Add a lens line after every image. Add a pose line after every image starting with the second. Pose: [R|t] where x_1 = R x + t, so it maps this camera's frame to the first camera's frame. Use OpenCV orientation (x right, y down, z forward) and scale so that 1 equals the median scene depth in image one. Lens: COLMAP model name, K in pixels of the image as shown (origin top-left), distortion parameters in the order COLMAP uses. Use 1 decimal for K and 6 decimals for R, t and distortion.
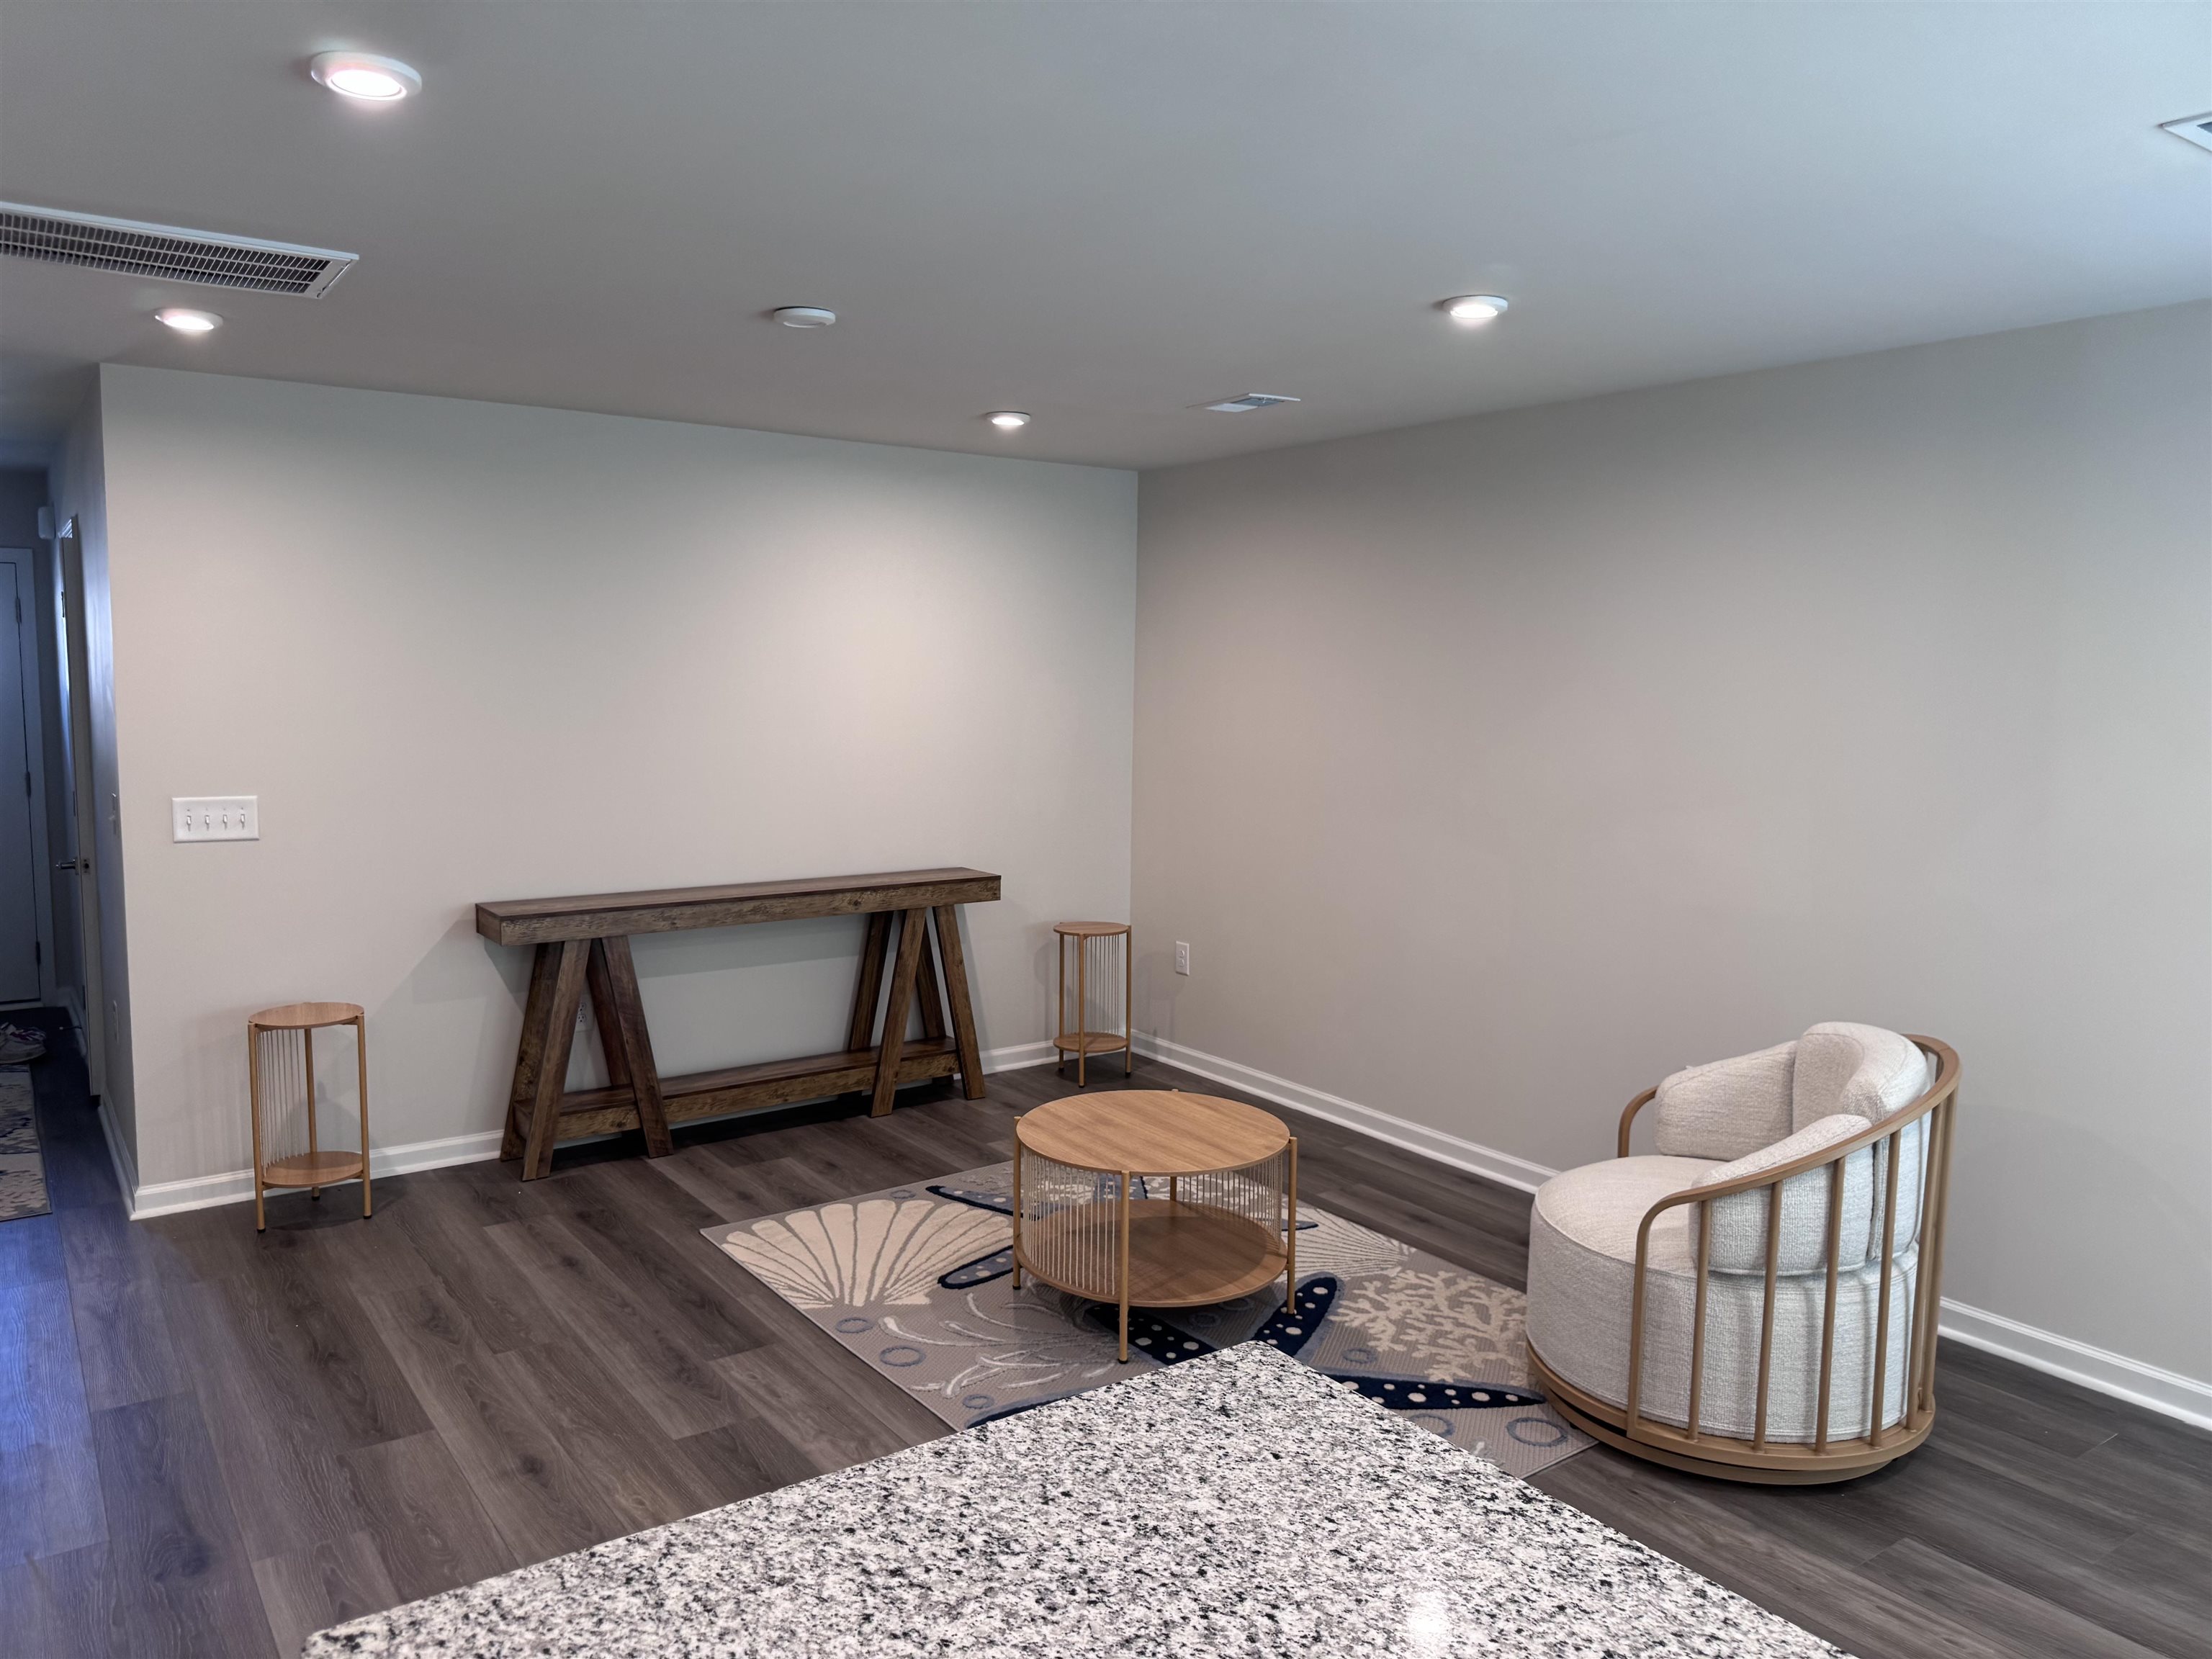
lens RADIAL K [[1557.2, 0, 1101.0], [0, 1557.2, 826.5], [0, 0, 1]] dist [0.050373, -0.056884]
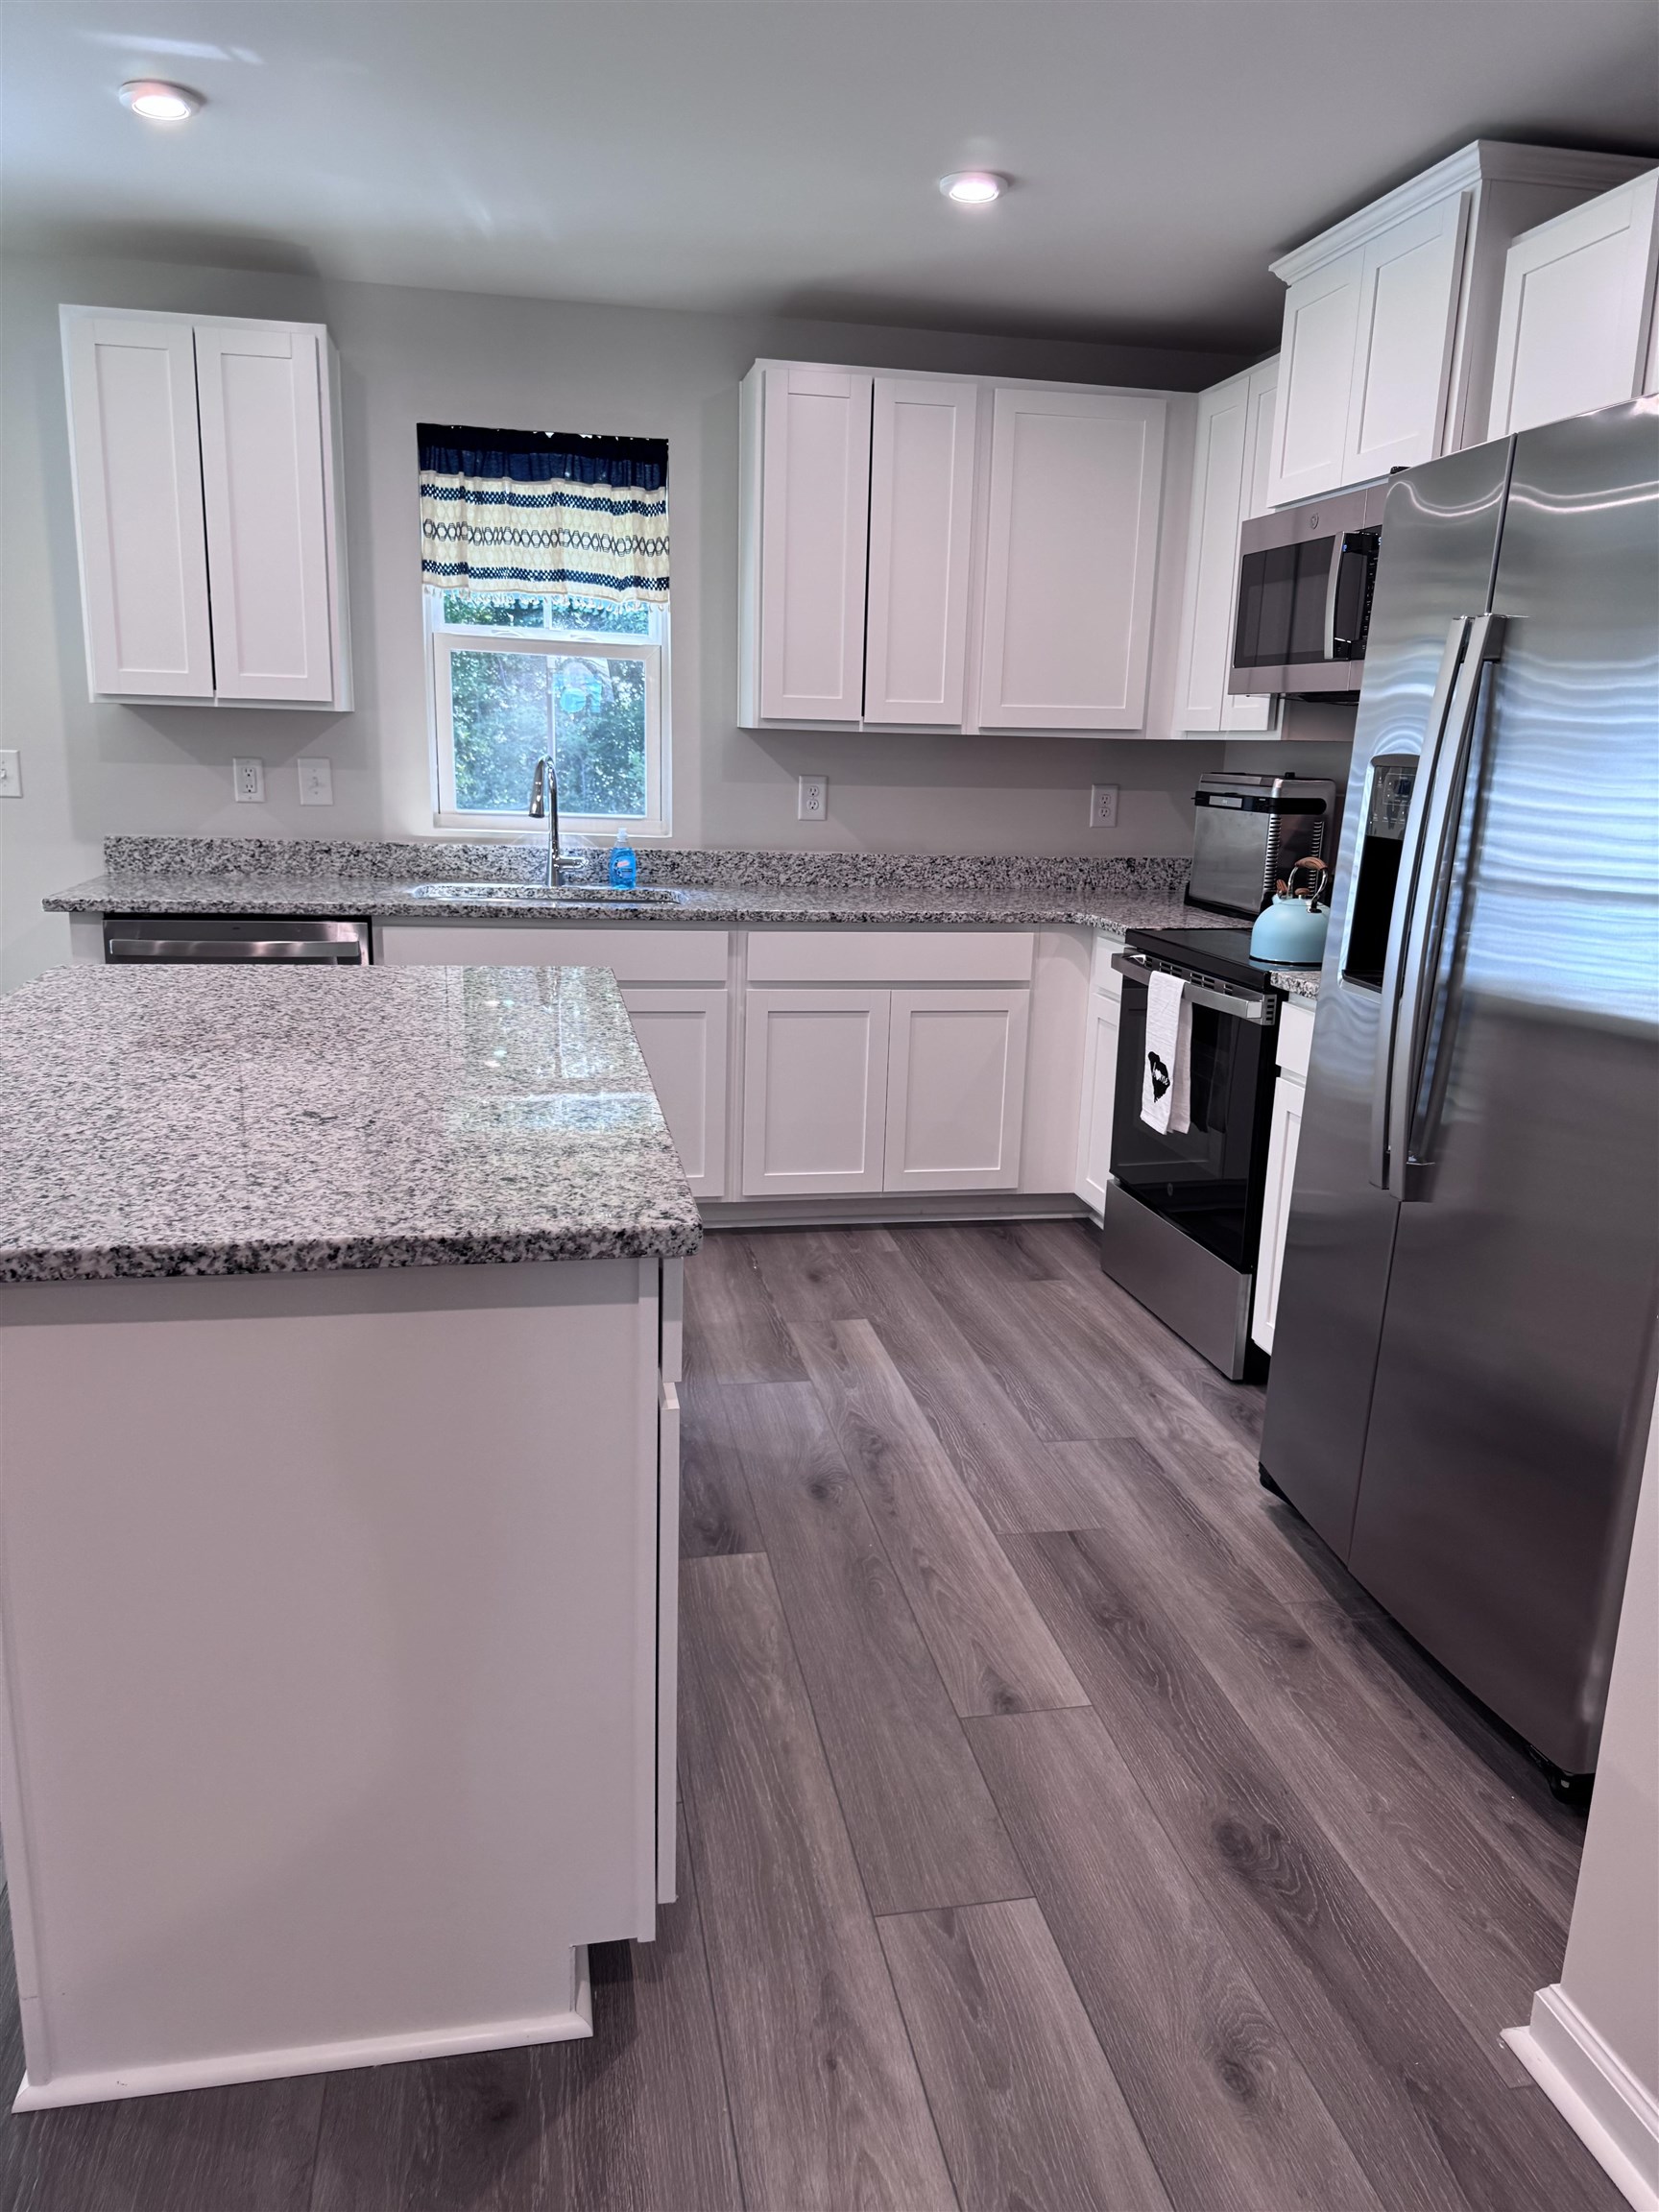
lens RADIAL K [[1557.2, 0, 836.5], [0, 1557.2, 1108.8], [0, 0, 1]] dist [0.050373, -0.056884]
pose [[-0.911003, -0.136356, 0.389205, -0.352855], [-0.001637, 0.944945, 0.327224, 0.012566], [-0.412397, 0.297465, -0.861071, 0.655508]]
